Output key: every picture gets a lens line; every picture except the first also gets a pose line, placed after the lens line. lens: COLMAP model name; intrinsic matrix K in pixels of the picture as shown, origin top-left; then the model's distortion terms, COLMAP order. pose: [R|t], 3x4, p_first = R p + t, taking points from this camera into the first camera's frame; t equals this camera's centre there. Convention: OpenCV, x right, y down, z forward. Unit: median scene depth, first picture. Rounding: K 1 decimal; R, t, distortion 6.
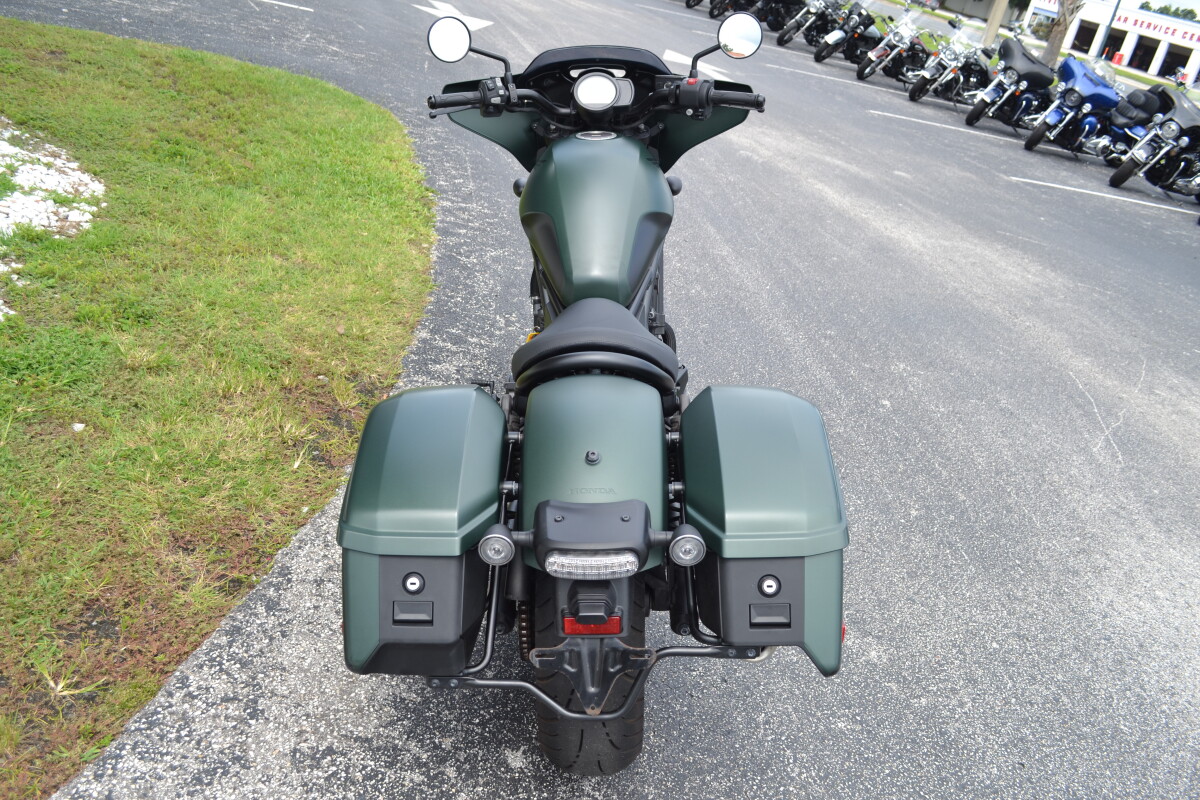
lens RADIAL K [[1045.9, 0, 598.0], [0, 1045.9, 399.3], [0, 0, 1]] dist [-0.069235, -0.012387]
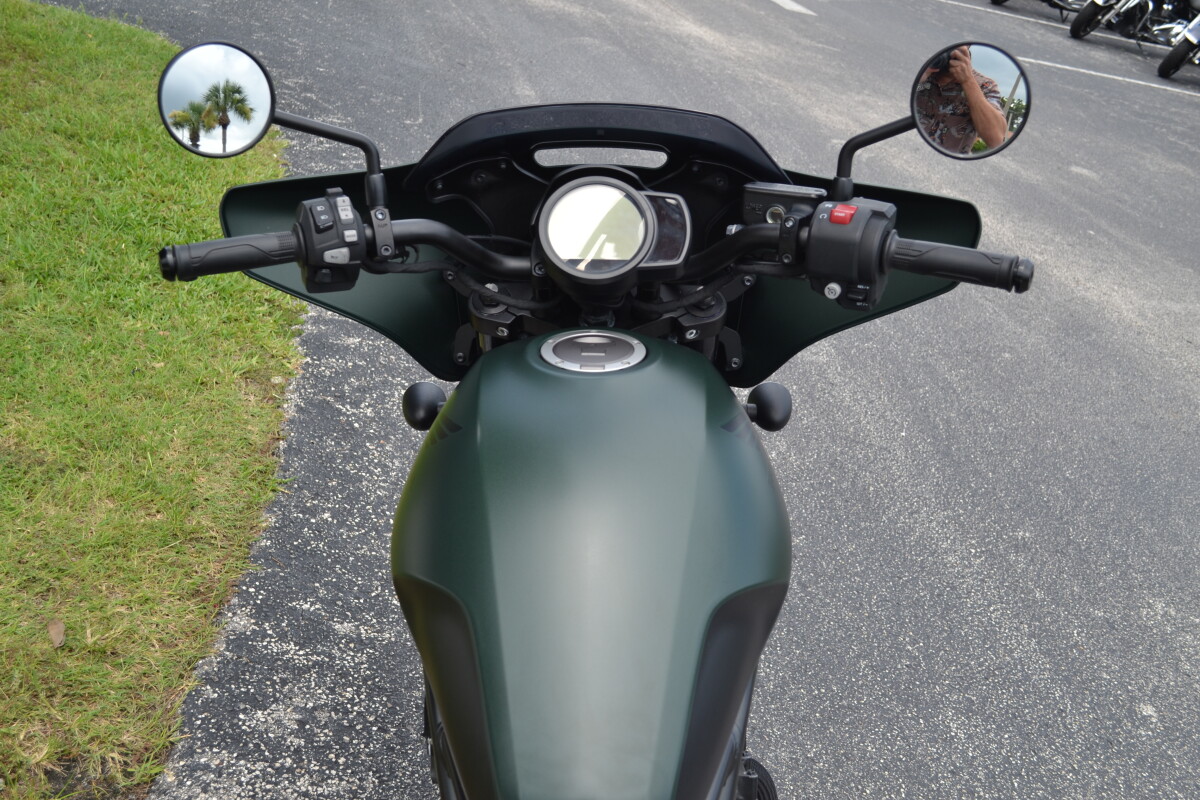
lens RADIAL K [[1439.3, 0, 601.6], [0, 1439.3, 400.7], [0, 0, 1]] dist [-0.038271, 0.000000]
pose [[0.999911, 0.013317, -0.000424, 0.001115], [-0.013321, 0.999817, -0.013717, -0.127785], [0.000241, 0.013722, 0.999906, 0.260136]]
